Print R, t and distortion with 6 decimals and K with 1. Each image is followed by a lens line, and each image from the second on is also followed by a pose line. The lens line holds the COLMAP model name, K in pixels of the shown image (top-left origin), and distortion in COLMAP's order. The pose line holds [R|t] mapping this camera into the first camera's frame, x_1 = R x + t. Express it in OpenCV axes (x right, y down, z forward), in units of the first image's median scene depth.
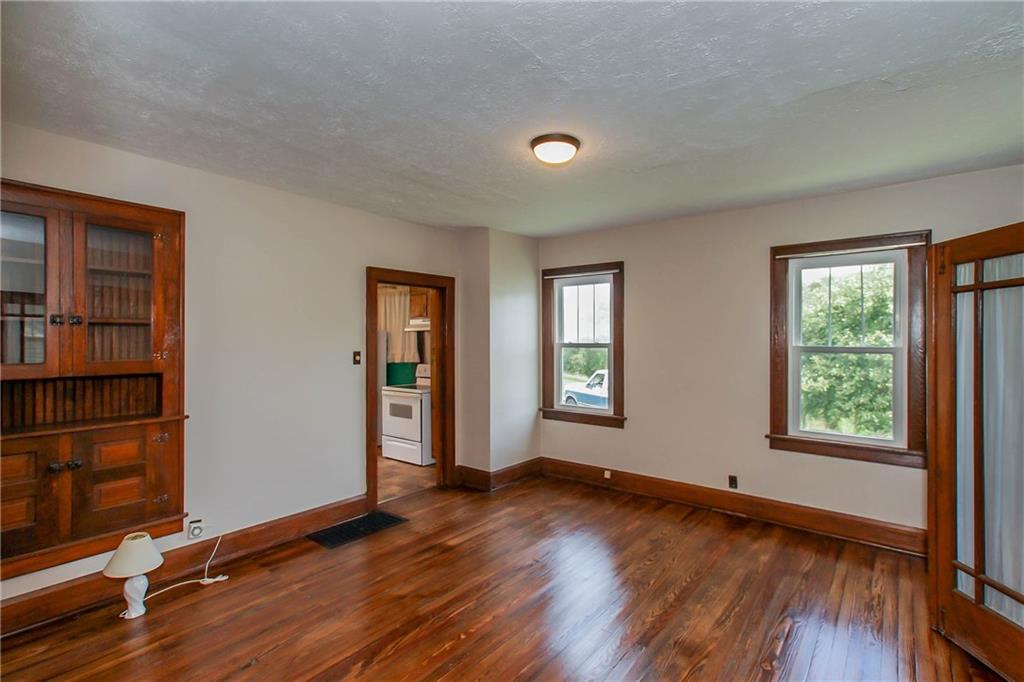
lens RADIAL K [[479.8, 0, 522.7], [0, 479.8, 338.4], [0, 0, 1]] dist [0.001740, 0.000482]
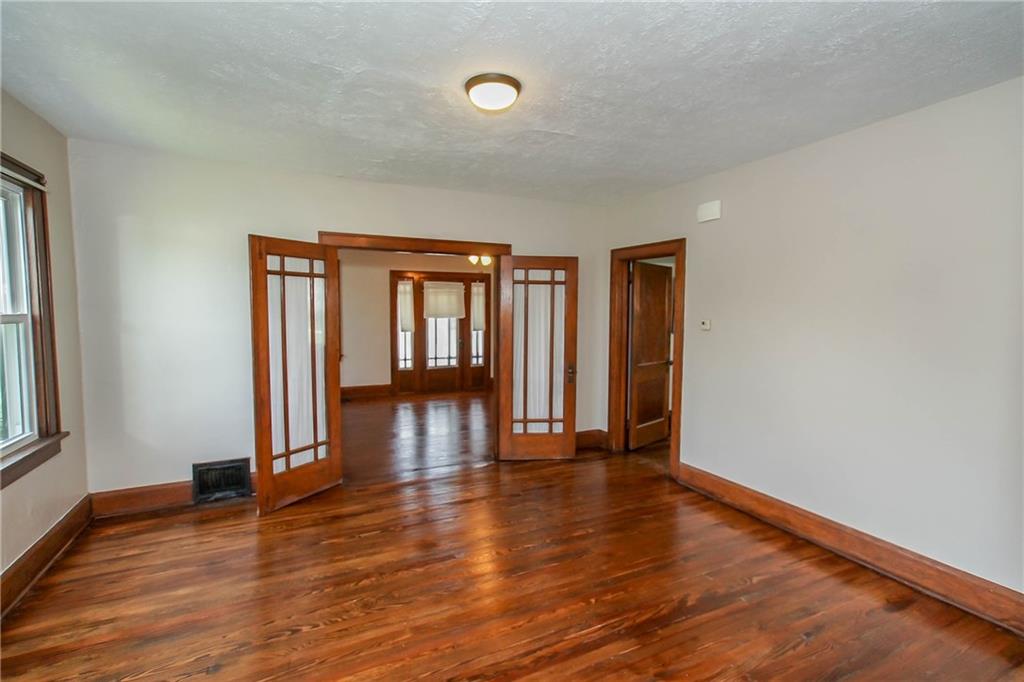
lens RADIAL K [[479.8, 0, 516.2], [0, 479.8, 344.0], [0, 0, 1]] dist [0.001740, 0.000482]
pose [[-0.897764, -0.040203, 0.438638, -0.372402], [-0.008627, 0.997240, 0.073745, 0.001256], [-0.440392, 0.062422, -0.895633, 1.797161]]
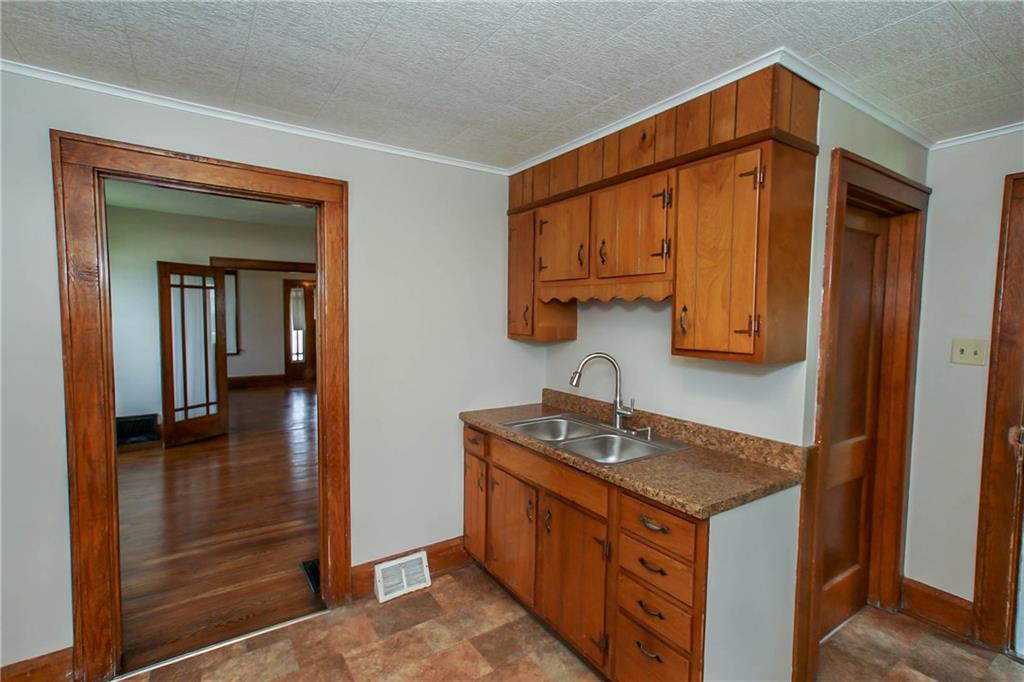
lens RADIAL K [[479.8, 0, 527.2], [0, 479.8, 341.2], [0, 0, 1]] dist [0.001740, 0.000482]
pose [[-0.956467, -0.025884, 0.290689, -1.380354], [-0.009417, 0.998278, 0.057905, 0.008308], [-0.291687, 0.052647, -0.955064, 2.542867]]
